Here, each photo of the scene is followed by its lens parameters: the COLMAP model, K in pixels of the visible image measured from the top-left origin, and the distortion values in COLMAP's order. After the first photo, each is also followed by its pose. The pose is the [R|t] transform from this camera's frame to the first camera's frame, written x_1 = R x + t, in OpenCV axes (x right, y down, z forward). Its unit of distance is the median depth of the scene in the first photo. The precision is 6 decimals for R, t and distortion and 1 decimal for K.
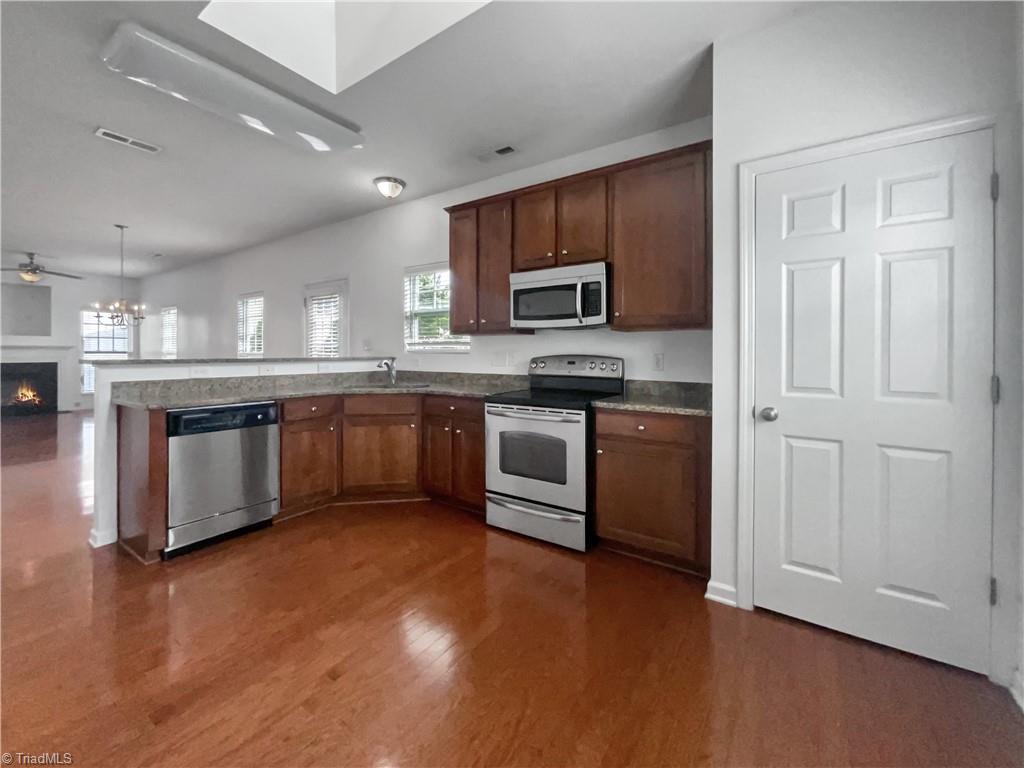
lens RADIAL K [[413.5, 0, 513.1], [0, 413.5, 351.6], [0, 0, 1]] dist [-0.000026, -0.000034]
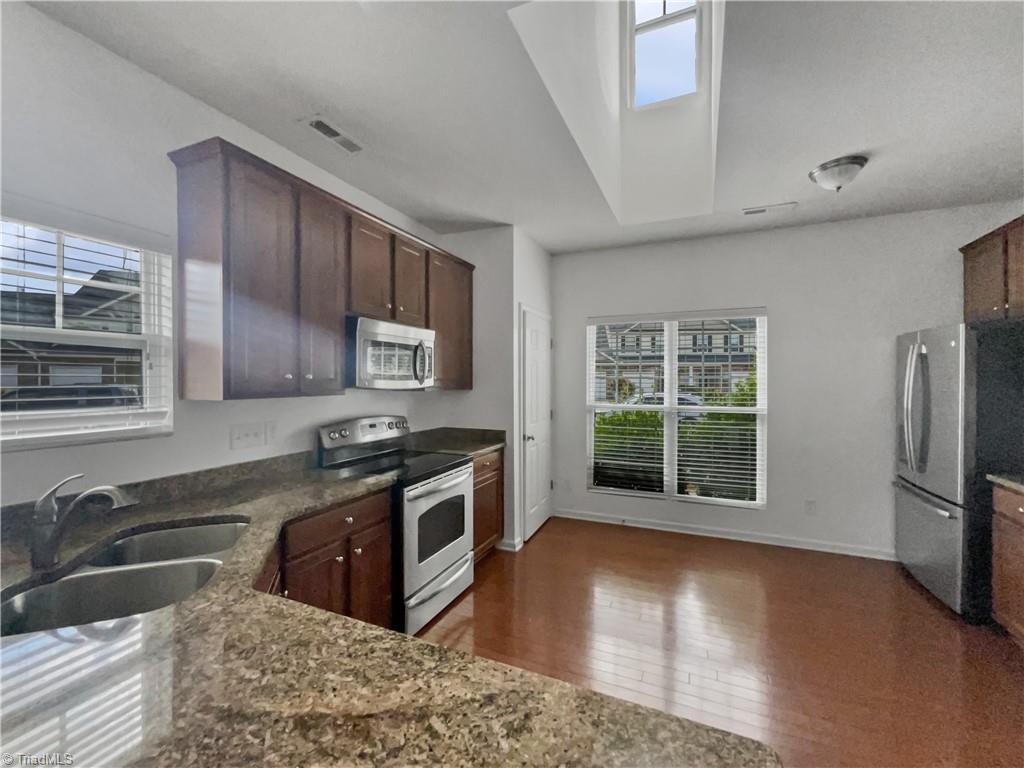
lens RADIAL K [[412.1, 0, 524.4], [0, 412.1, 384.2], [0, 0, 1]] dist [0.000600, 0.000060]
pose [[-0.200048, -0.013196, 0.979697, -0.889080], [-0.004497, 0.999911, 0.012550, -0.084435], [-0.979776, -0.001895, -0.200089, 0.950077]]
